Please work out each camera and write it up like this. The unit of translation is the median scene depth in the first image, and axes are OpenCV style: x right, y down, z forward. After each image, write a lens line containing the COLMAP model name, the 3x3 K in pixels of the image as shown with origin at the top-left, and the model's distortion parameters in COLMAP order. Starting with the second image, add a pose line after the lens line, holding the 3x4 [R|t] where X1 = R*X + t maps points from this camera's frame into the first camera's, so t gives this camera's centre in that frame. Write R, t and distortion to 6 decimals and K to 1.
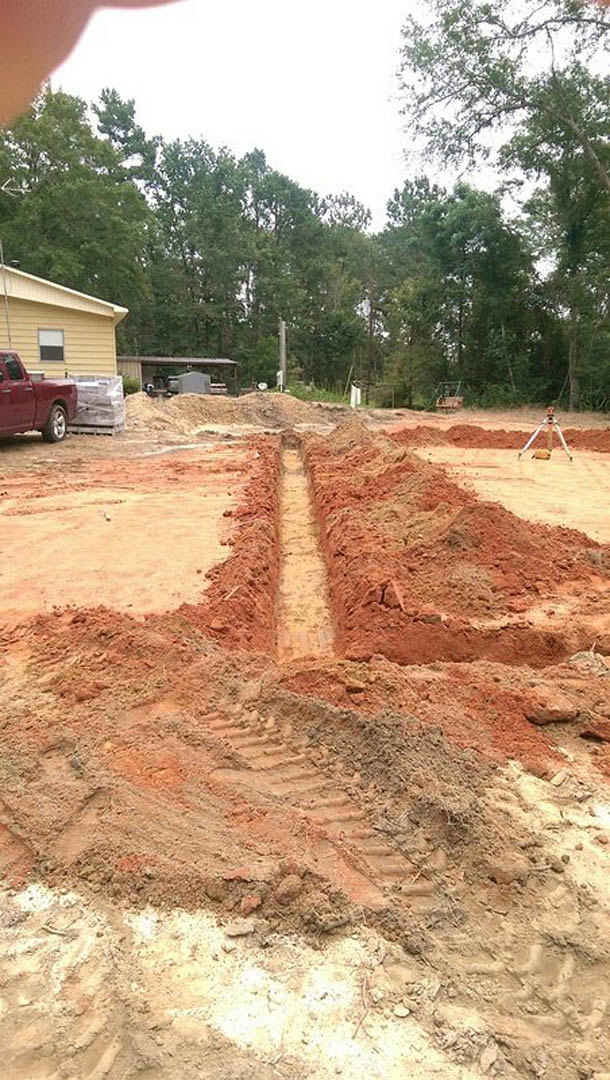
lens RADIAL K [[756.3, 0, 301.3], [0, 756.3, 543.5], [0, 0, 1]] dist [0.055748, -0.072818]
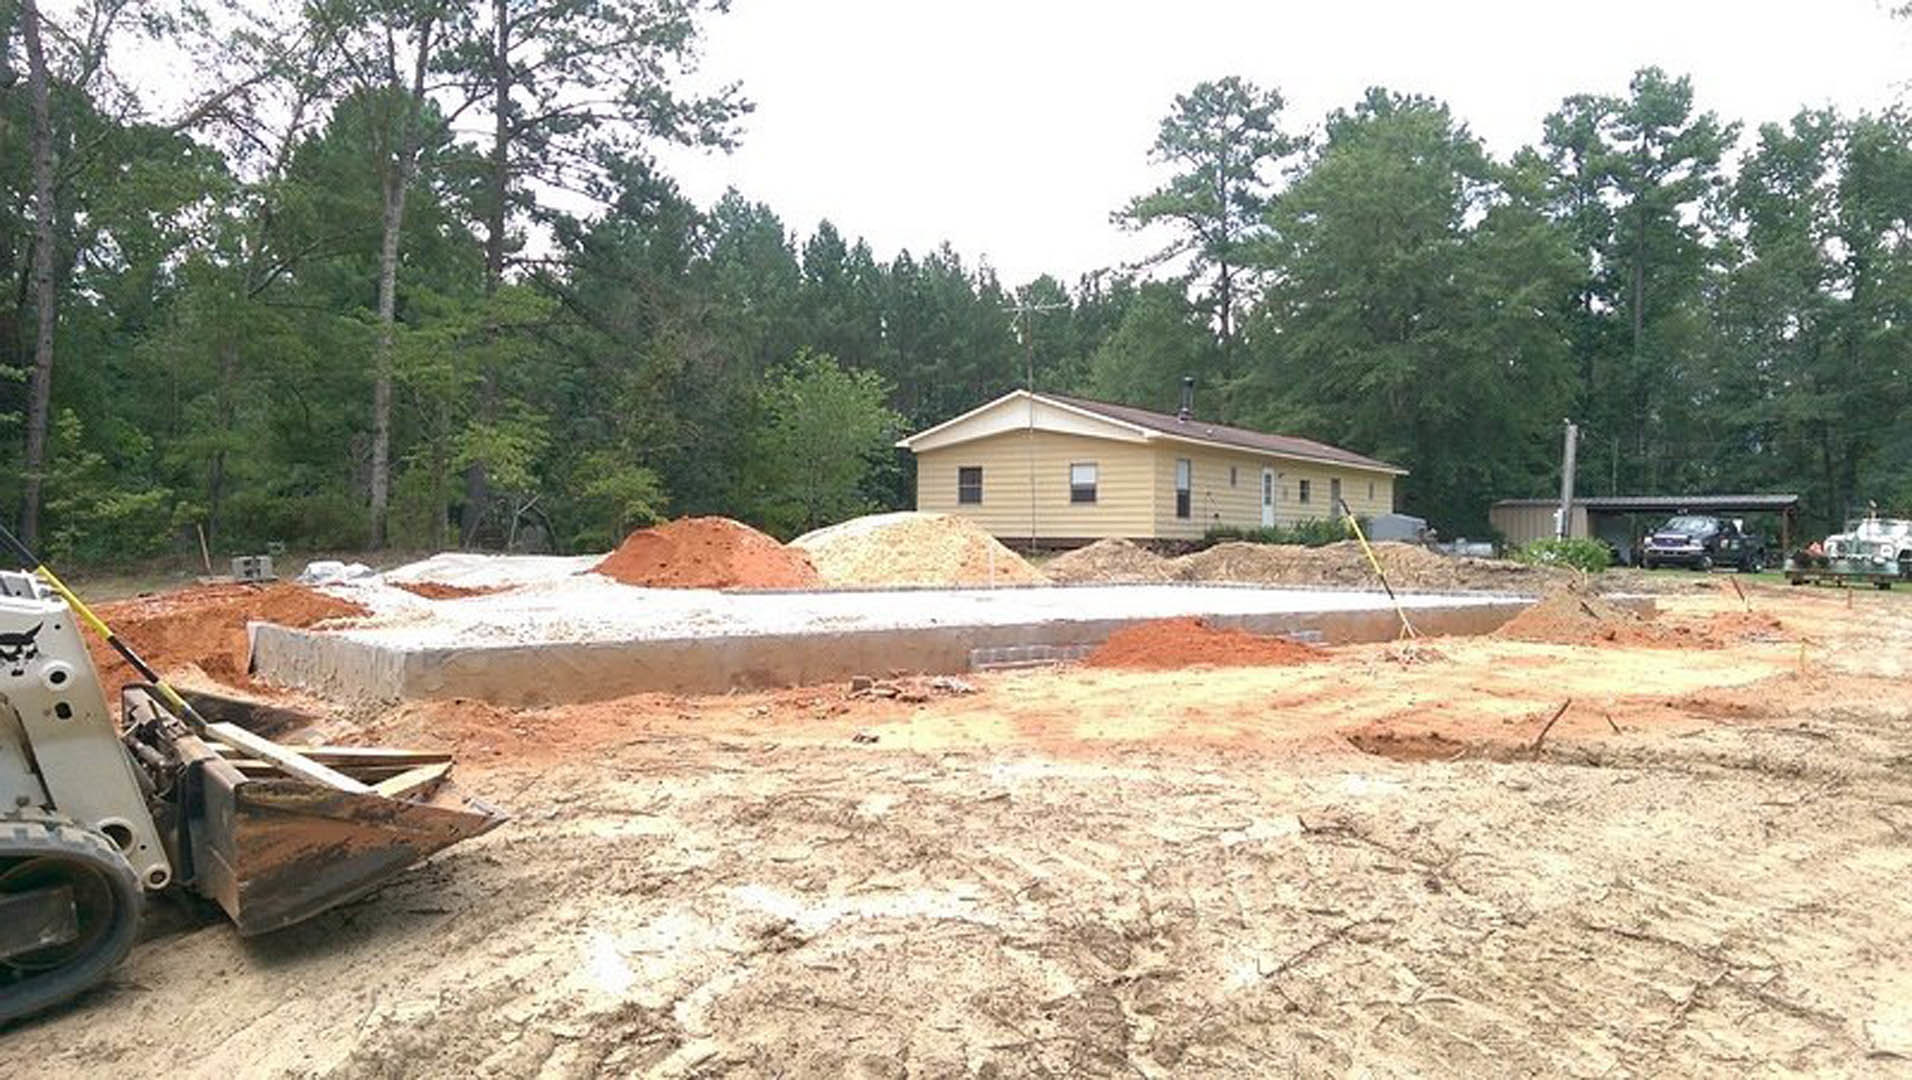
lens RADIAL K [[1338.9, 0, 969.3], [0, 1338.9, 527.9], [0, 0, 1]] dist [0.055748, -0.072818]
pose [[0.633022, -0.018192, -0.773920, 0.357440], [-0.160575, 0.974895, -0.154257, 0.008548], [0.757297, 0.221920, 0.614209, 0.039416]]
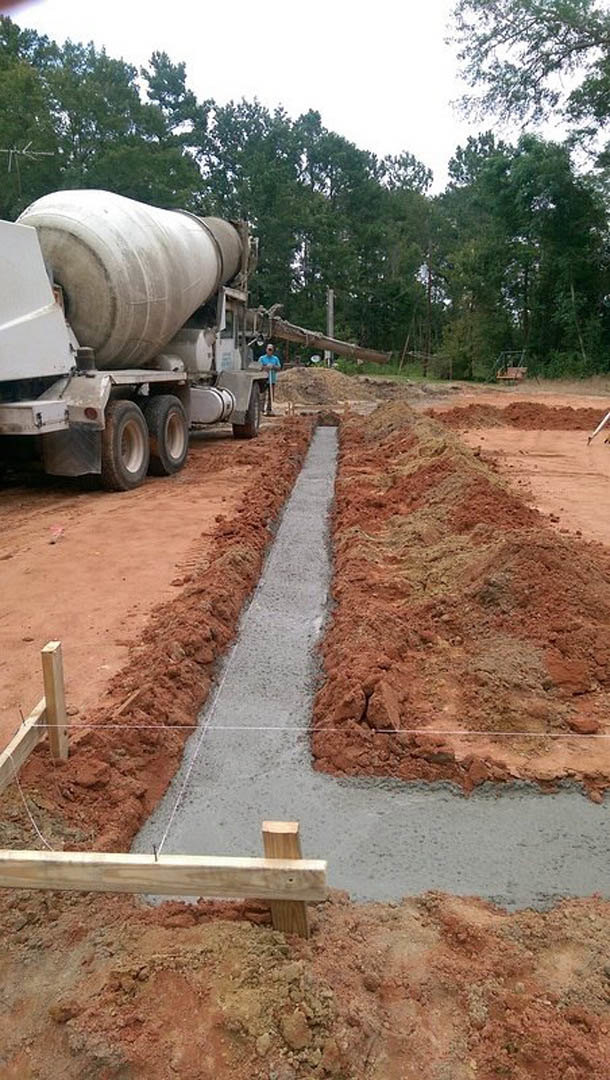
lens RADIAL K [[756.3, 0, 305.8], [0, 756.3, 543.4], [0, 0, 1]] dist [0.055748, -0.072818]
pose [[0.997197, 0.000591, -0.074817, 0.011660], [0.002052, 0.999377, 0.035247, -0.010021], [0.074791, -0.035302, 0.996574, 0.041068]]
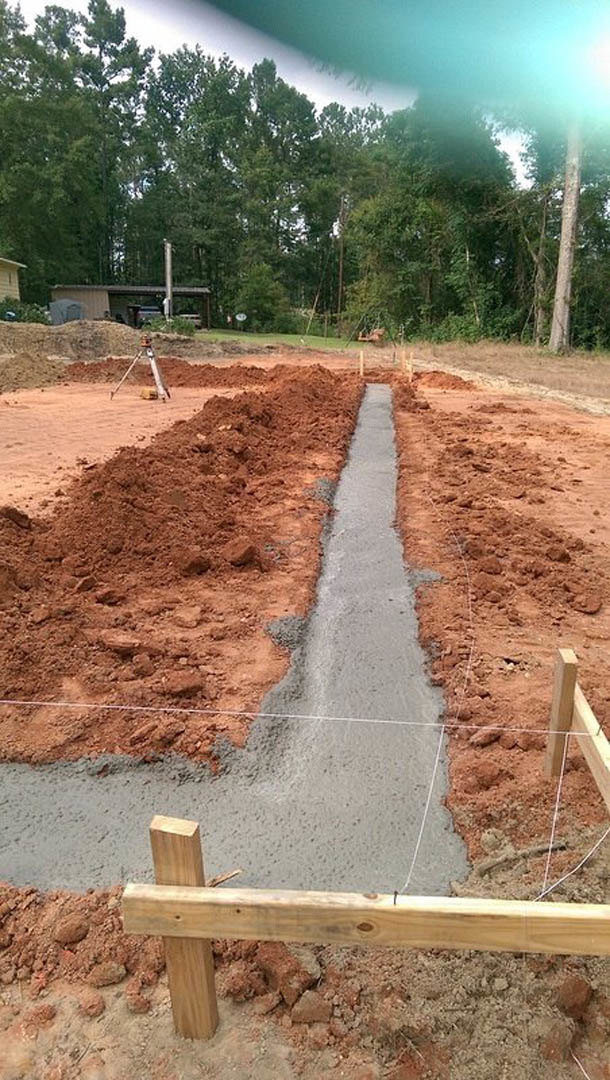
lens RADIAL K [[756.3, 0, 297.0], [0, 756.3, 544.6], [0, 0, 1]] dist [0.055748, -0.072818]
pose [[0.994140, 0.031066, -0.103540, 0.180883], [-0.022347, 0.996188, 0.084324, -0.007025], [0.105765, -0.081516, 0.991044, 0.050389]]
